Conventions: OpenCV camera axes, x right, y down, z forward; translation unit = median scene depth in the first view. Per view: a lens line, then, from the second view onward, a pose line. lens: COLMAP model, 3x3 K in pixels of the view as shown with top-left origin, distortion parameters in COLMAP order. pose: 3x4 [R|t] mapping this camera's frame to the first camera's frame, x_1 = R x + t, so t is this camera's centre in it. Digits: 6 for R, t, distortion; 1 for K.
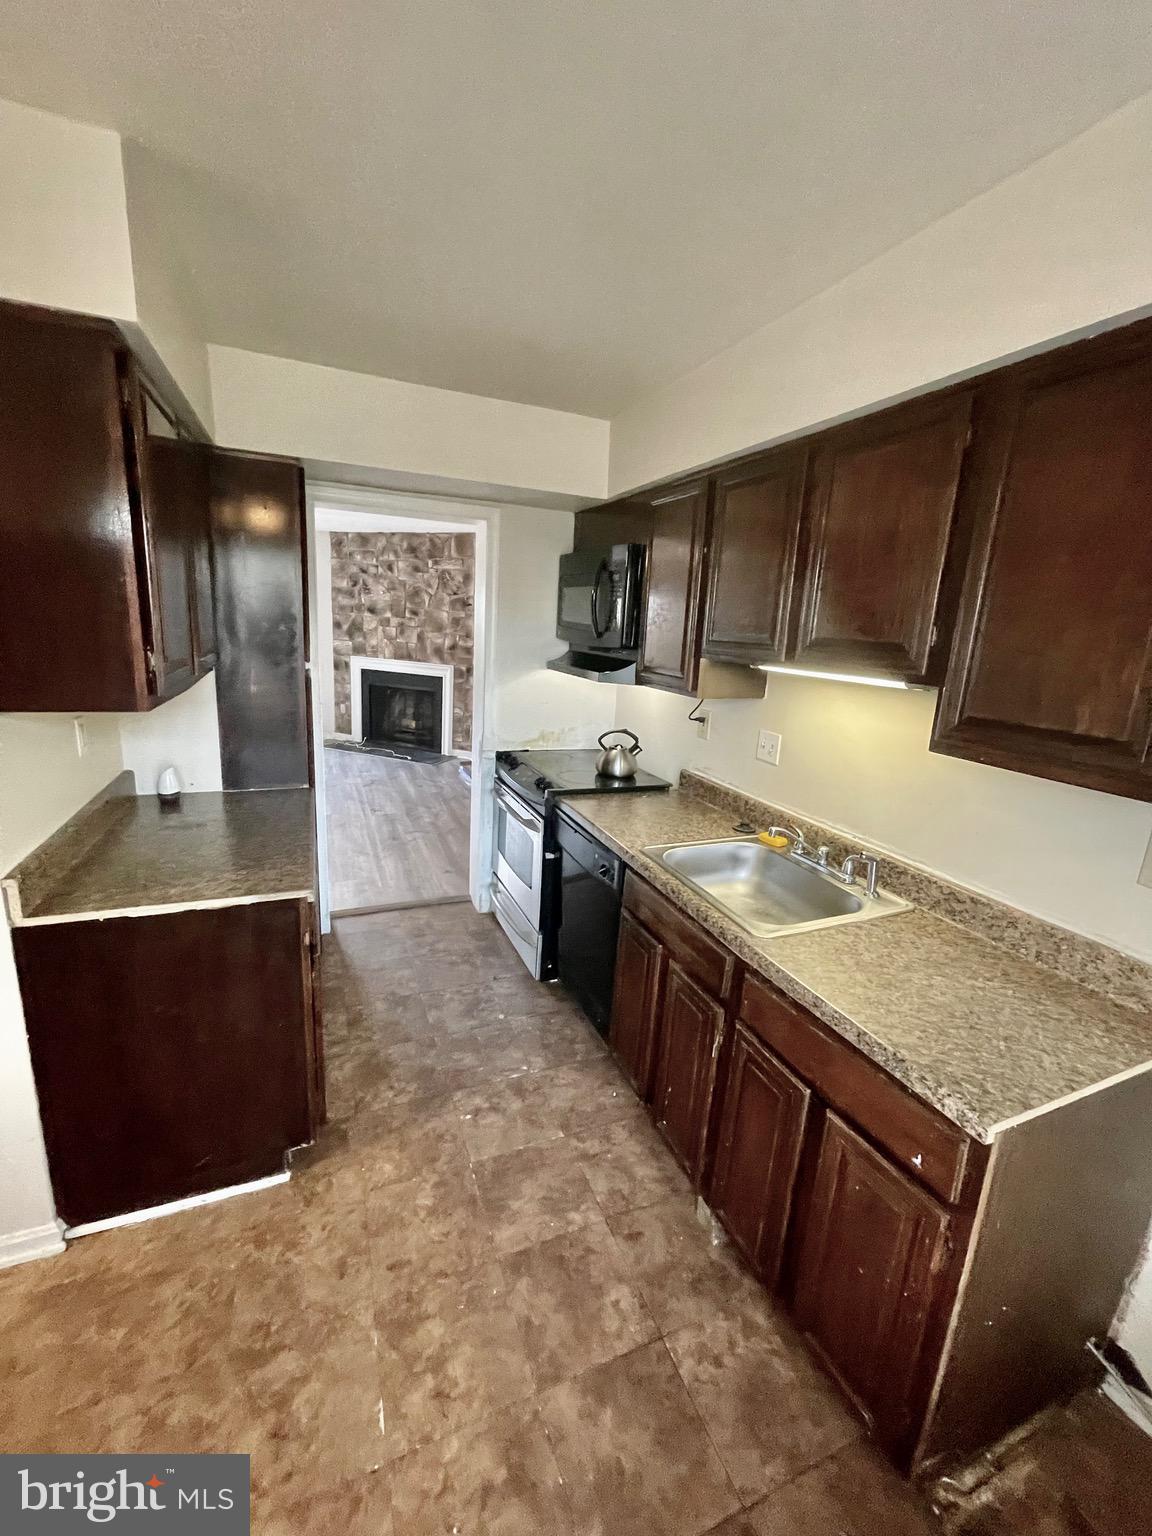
lens RADIAL K [[621.8, 0, 573.3], [0, 621.8, 762.9], [0, 0, 1]] dist [-0.002495, 0.000223]
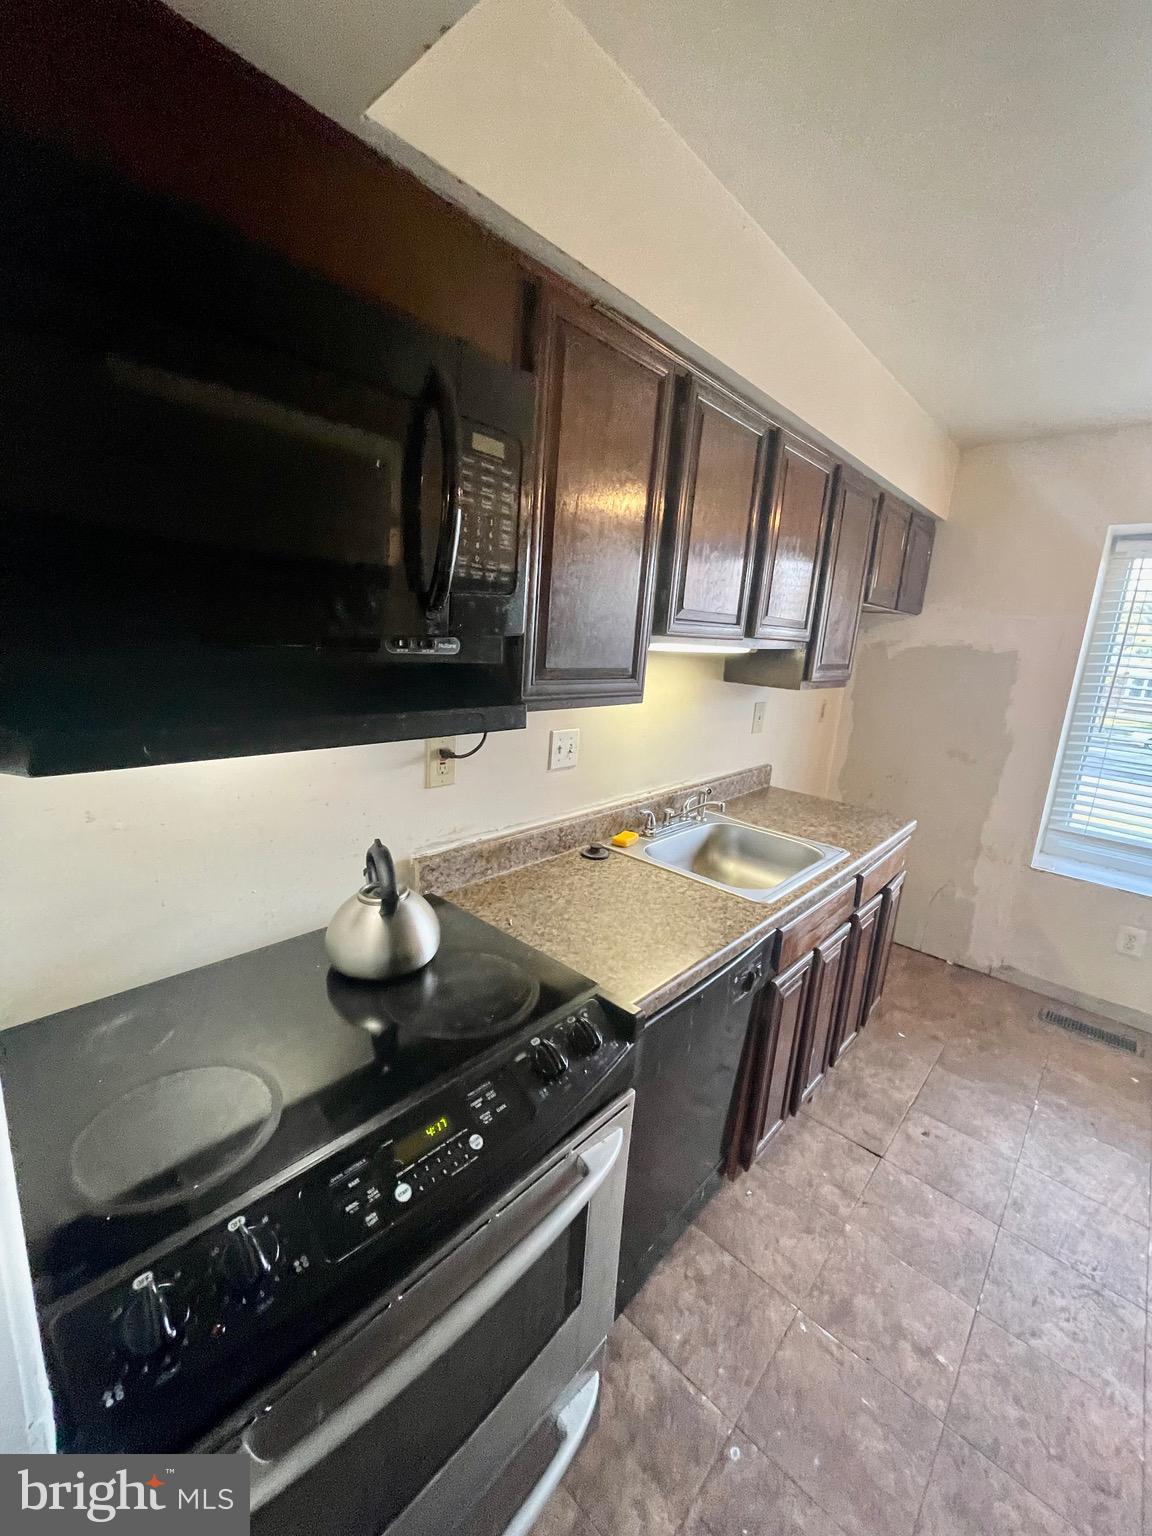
lens RADIAL K [[619.6, 0, 574.3], [0, 619.6, 763.2], [0, 0, 1]] dist [-0.002948, 0.000772]
pose [[-0.410161, -0.274504, 0.869722, -0.413310], [0.117086, 0.929888, 0.348711, -0.314728], [-0.904466, 0.244860, -0.349263, 1.442685]]
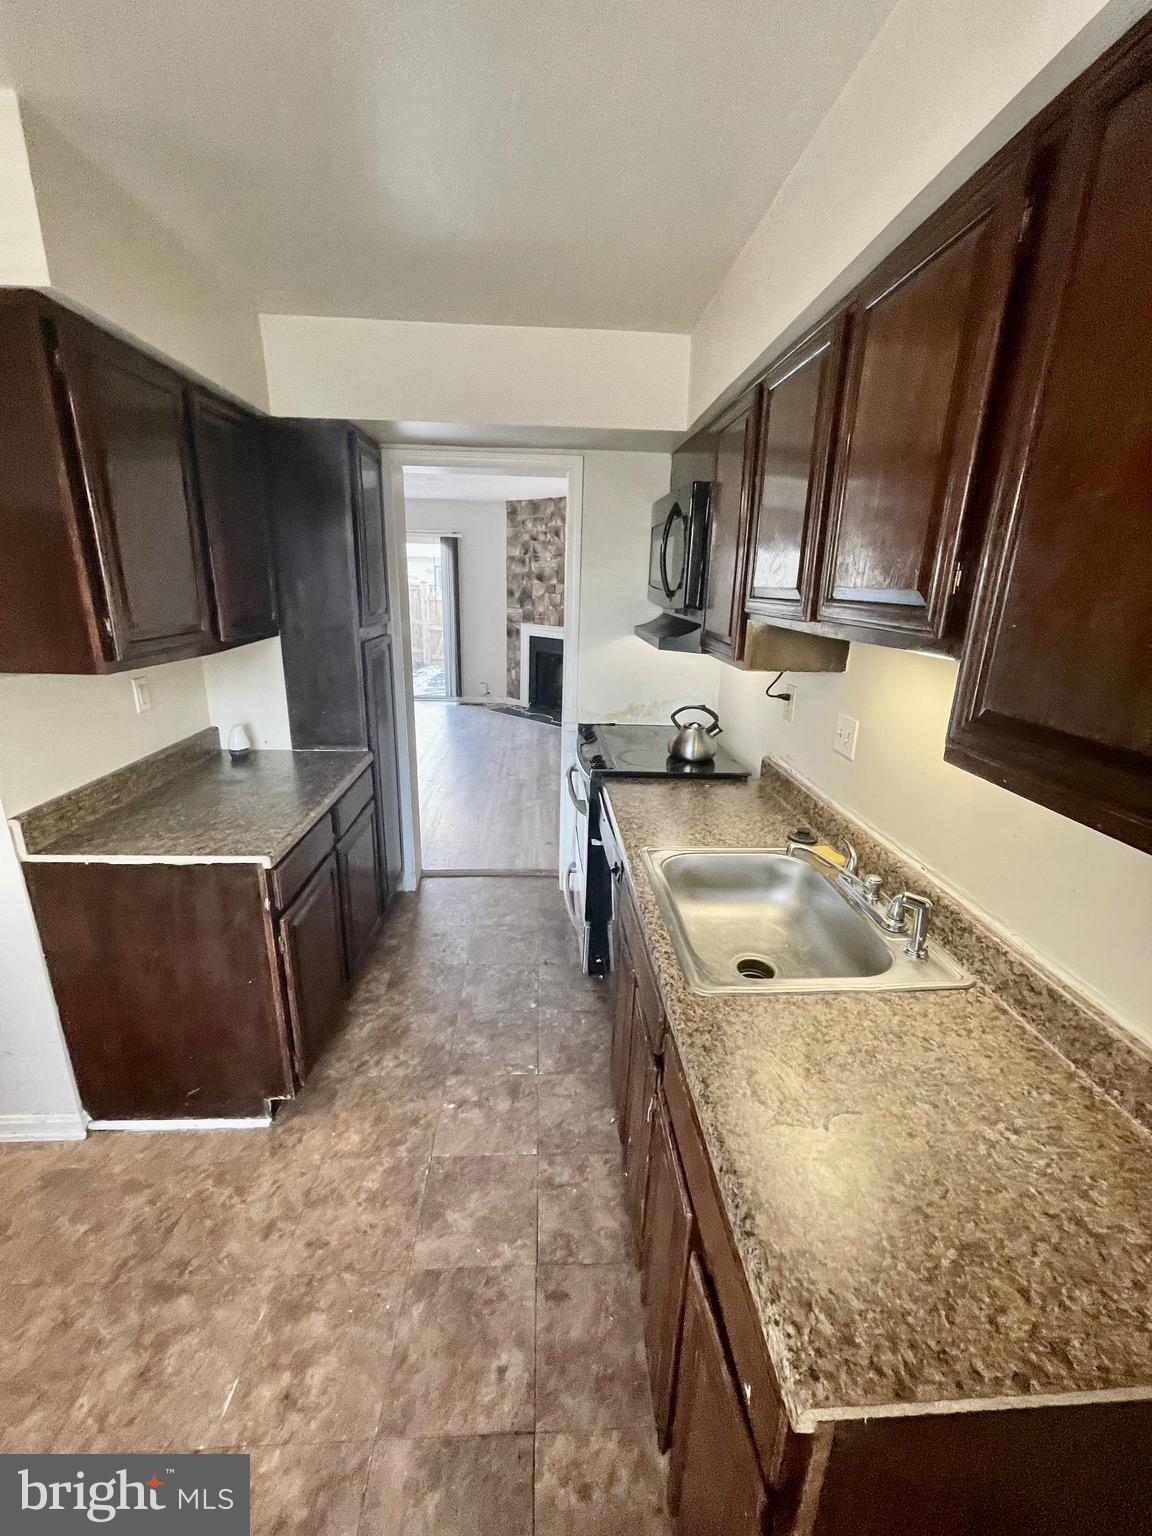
lens RADIAL K [[619.6, 0, 574.3], [0, 619.6, 763.2], [0, 0, 1]] dist [-0.002948, 0.000772]
pose [[0.940809, 0.066568, -0.332335, 0.292378], [-0.049142, 0.996953, 0.060579, -0.024463], [0.335355, -0.040662, 0.941214, 0.187533]]
